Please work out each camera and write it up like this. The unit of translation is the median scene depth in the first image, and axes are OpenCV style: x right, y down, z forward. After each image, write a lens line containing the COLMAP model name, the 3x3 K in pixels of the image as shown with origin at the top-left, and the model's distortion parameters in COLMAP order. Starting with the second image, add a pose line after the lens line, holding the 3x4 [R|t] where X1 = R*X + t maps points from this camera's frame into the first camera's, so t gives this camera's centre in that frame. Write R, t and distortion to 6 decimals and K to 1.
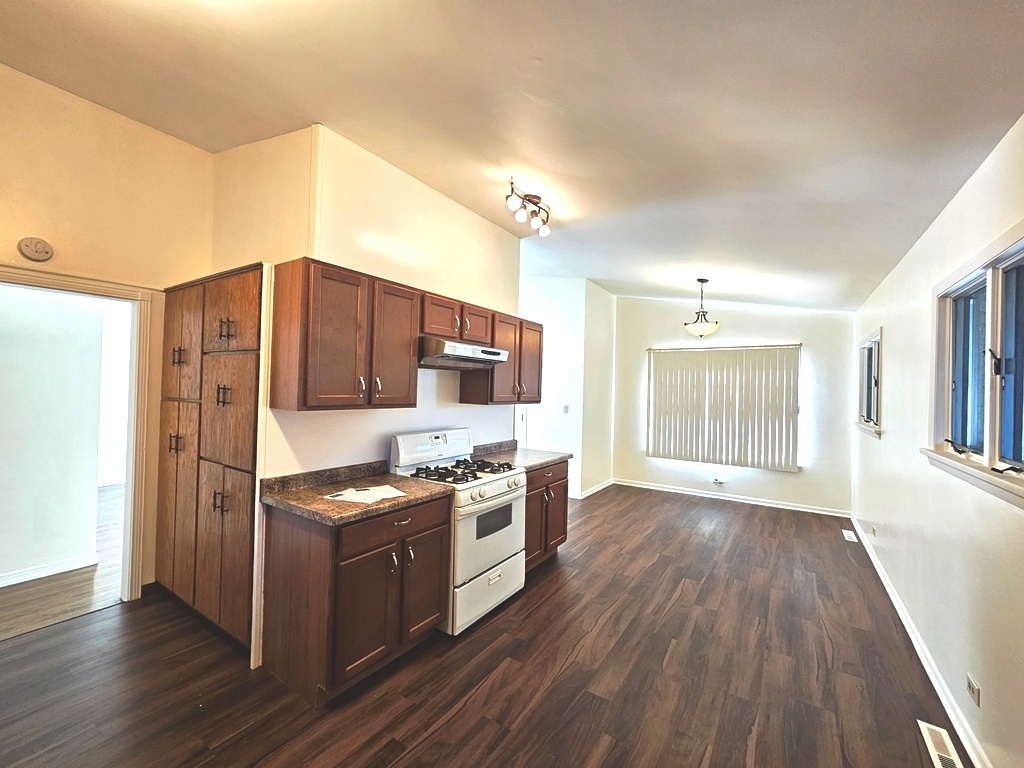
lens RADIAL K [[418.6, 0, 518.0], [0, 418.6, 386.1], [0, 0, 1]] dist [0.000348, -0.000066]
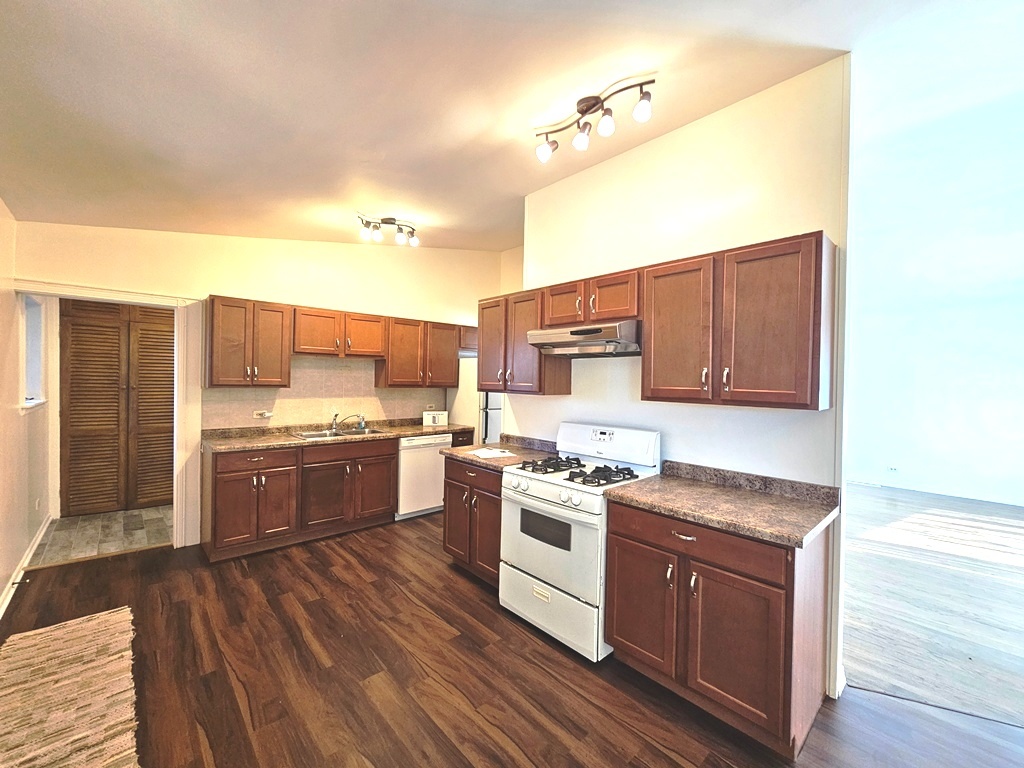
lens RADIAL K [[418.6, 0, 518.1], [0, 418.6, 384.2], [0, 0, 1]] dist [0.000348, -0.000066]
pose [[-0.237316, -0.018359, -0.971259, 0.876761], [-0.013155, 0.999790, -0.015684, 0.041918], [0.971344, 0.009054, -0.237507, 1.259479]]
